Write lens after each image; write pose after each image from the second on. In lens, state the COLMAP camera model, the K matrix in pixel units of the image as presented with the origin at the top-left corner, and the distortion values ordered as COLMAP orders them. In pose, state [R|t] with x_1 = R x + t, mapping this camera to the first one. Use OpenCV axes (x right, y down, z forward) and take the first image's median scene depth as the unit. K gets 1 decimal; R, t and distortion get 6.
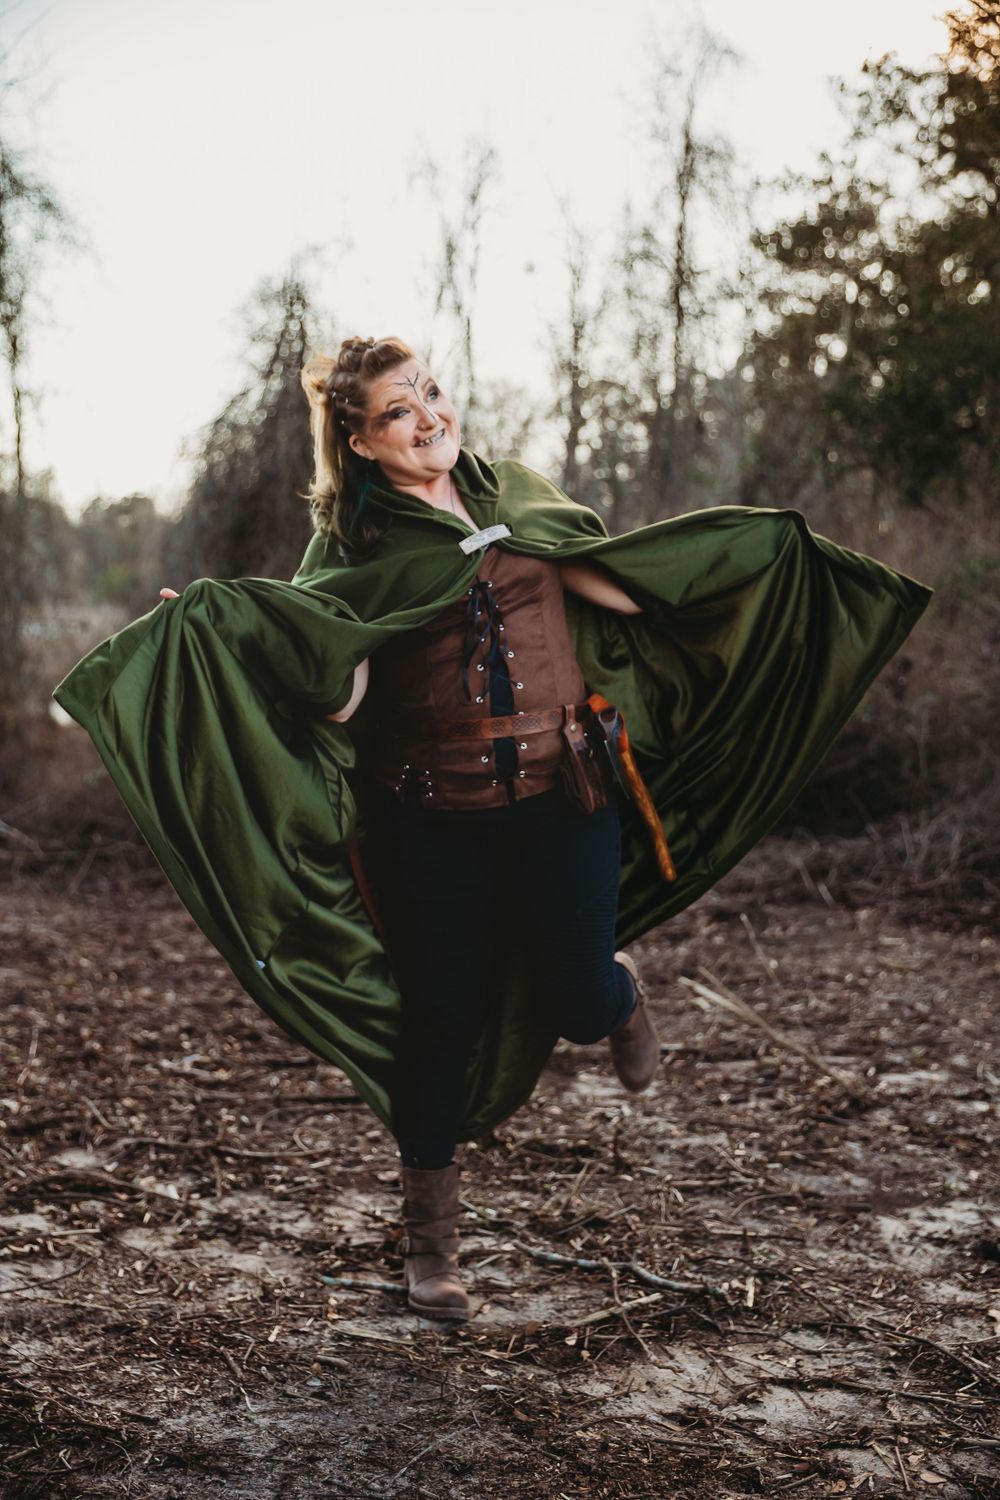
lens RADIAL K [[1824.3, 0, 501.9], [0, 1824.3, 750.2], [0, 0, 1]] dist [0.072516, 0.000000]
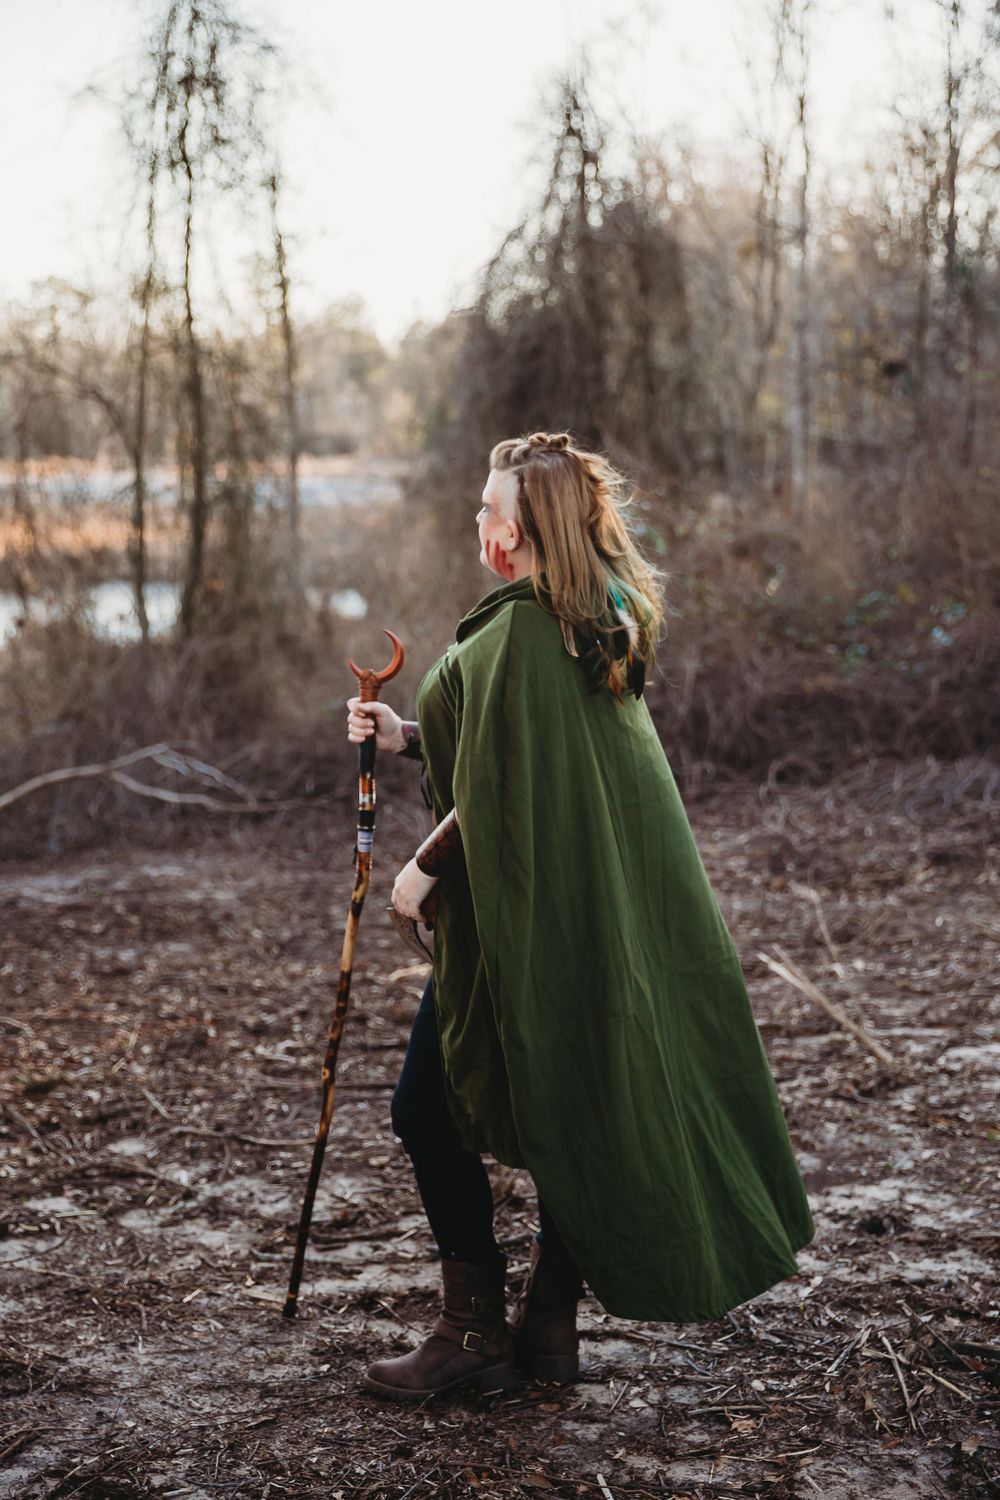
lens RADIAL K [[2244.8, 0, 499.0], [0, 2244.8, 752.5], [0, 0, 1]] dist [0.128871, 0.000000]
pose [[0.980318, -0.043191, -0.192645, 0.304620], [0.055343, 0.996773, 0.058145, -0.098521], [0.189512, -0.067662, 0.979544, -0.340652]]
